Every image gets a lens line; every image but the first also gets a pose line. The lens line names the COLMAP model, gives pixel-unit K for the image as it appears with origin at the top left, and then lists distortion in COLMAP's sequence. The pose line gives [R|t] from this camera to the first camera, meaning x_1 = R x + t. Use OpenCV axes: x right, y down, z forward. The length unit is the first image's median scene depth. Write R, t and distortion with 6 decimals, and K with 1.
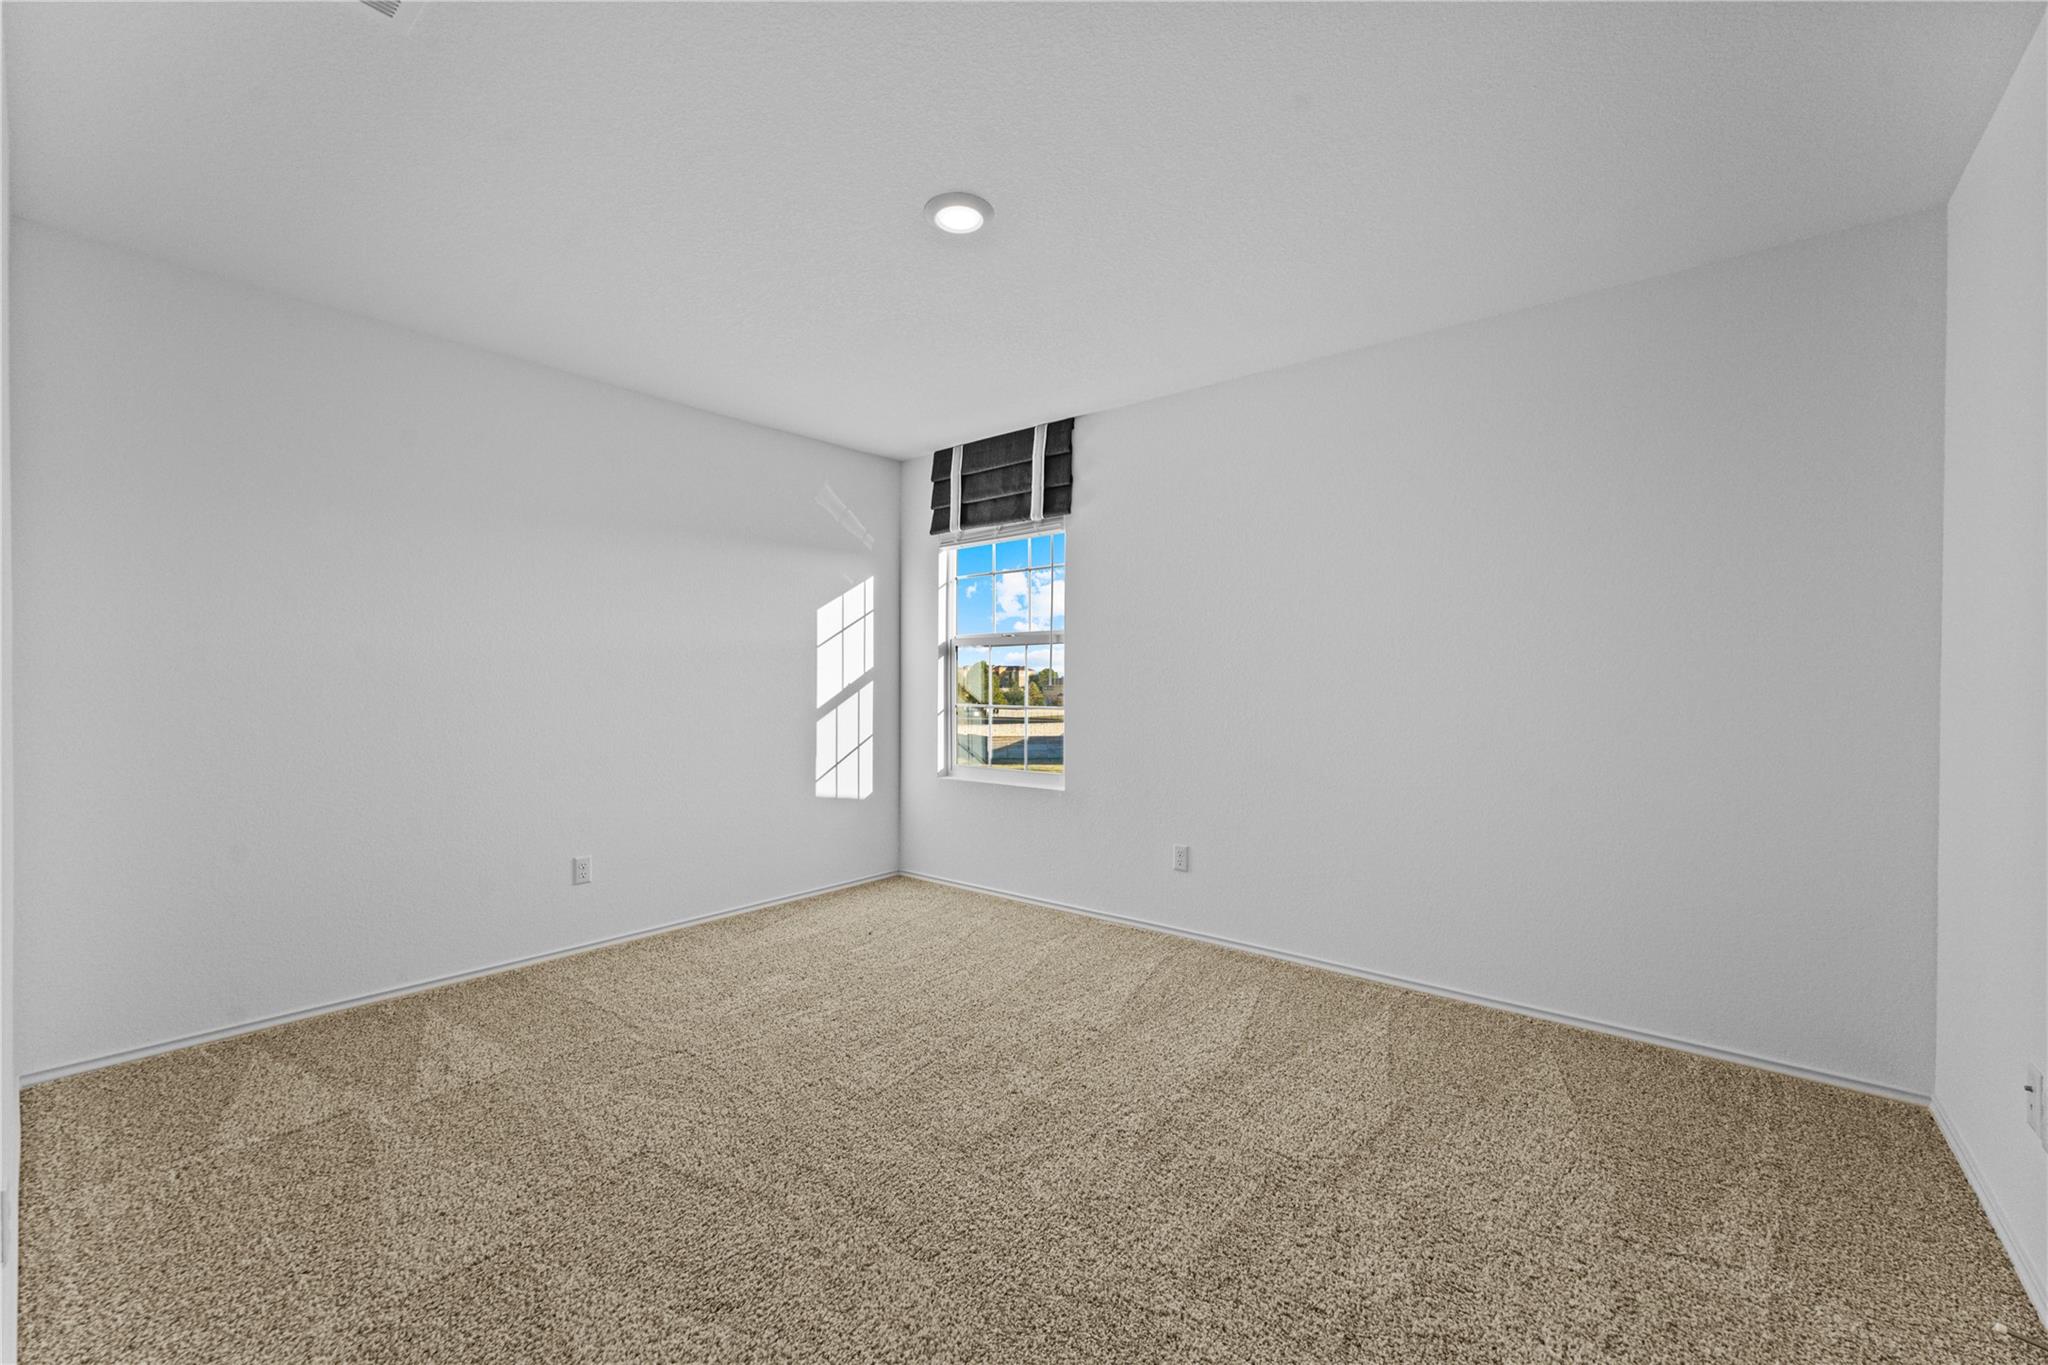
lens RADIAL K [[829.6, 0, 1024.0], [0, 829.6, 682.5], [0, 0, 1]] dist [-0.000491, -0.000219]
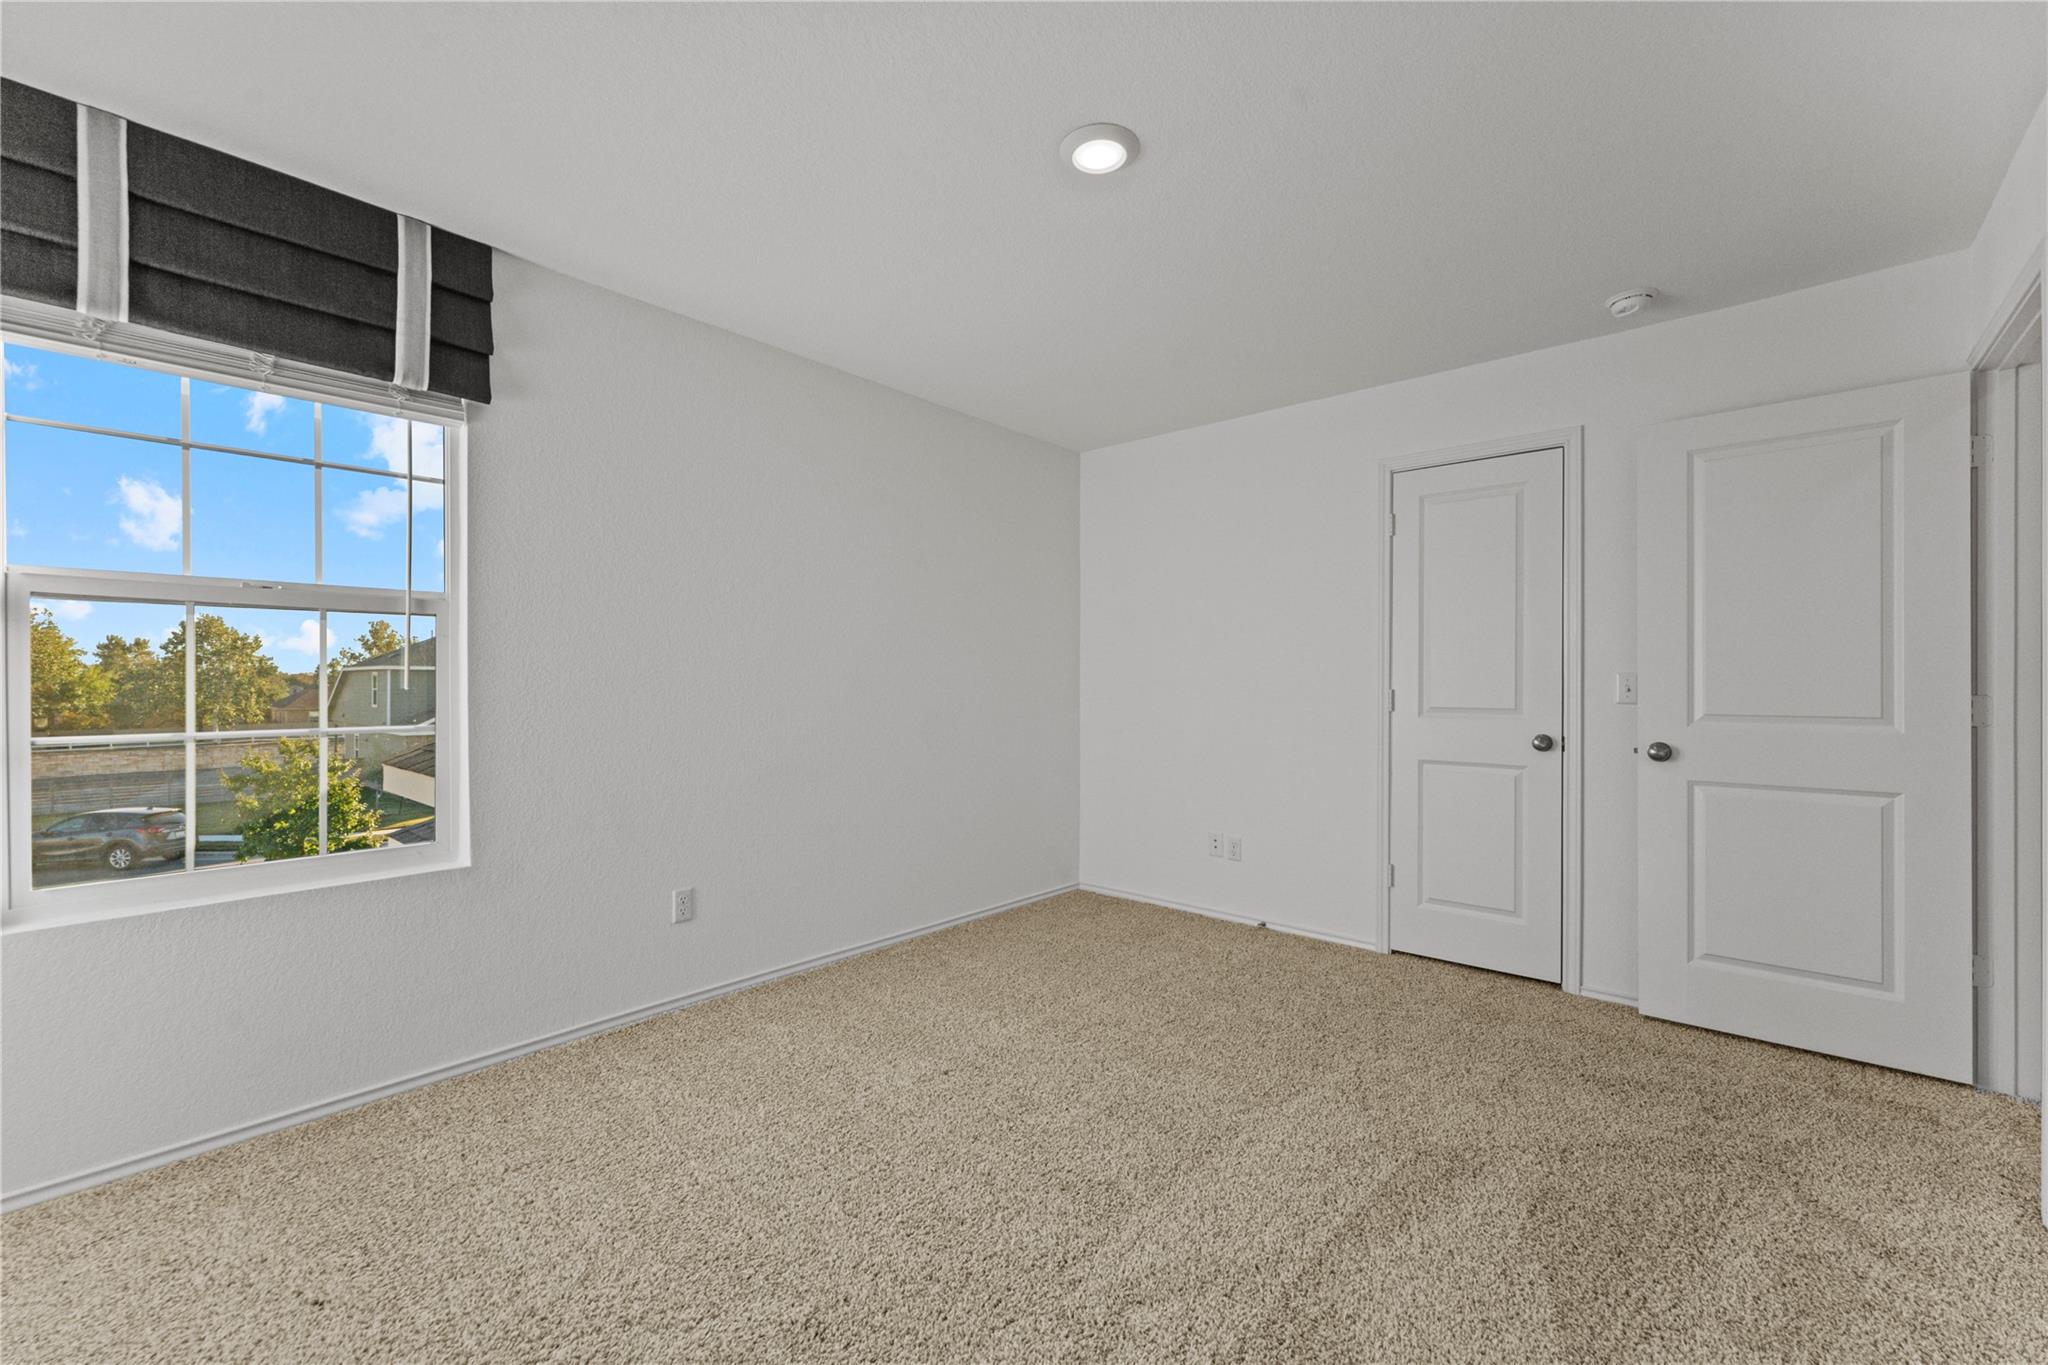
lens RADIAL K [[829.6, 0, 1024.0], [0, 829.6, 682.5], [0, 0, 1]] dist [-0.000491, -0.000219]
pose [[0.027474, -0.002128, 0.999620, -0.537335], [0.002404, 0.999995, 0.002063, -0.001264], [-0.999620, 0.002346, 0.027479, 0.594033]]
